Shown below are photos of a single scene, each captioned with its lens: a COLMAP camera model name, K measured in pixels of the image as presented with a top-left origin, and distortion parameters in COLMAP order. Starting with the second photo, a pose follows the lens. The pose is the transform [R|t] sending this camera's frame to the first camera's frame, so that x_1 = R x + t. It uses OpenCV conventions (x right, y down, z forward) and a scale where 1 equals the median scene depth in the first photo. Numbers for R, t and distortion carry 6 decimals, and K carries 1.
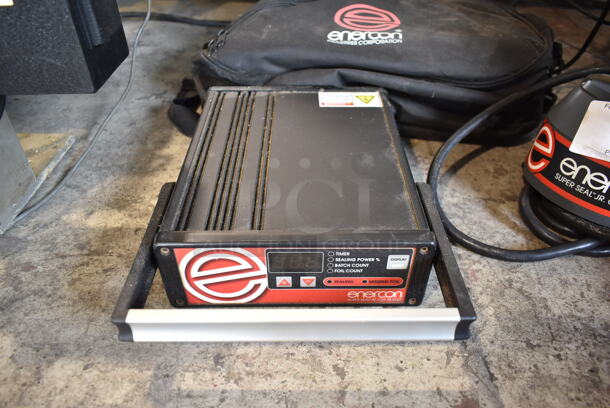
lens RADIAL K [[461.5, 0, 305.0], [0, 461.5, 204.0], [0, 0, 1]] dist [-0.036438, 0.007019]
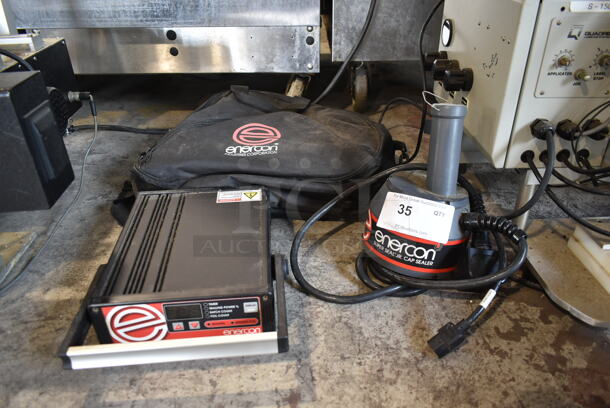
lens RADIAL K [[461.5, 0, 305.0], [0, 461.5, 204.0], [0, 0, 1]] dist [-0.036438, 0.007019]
pose [[0.996063, -0.055666, 0.068990, 0.249199], [0.065519, 0.986520, -0.149950, 0.023899], [-0.059713, 0.153880, 0.986284, -0.486845]]
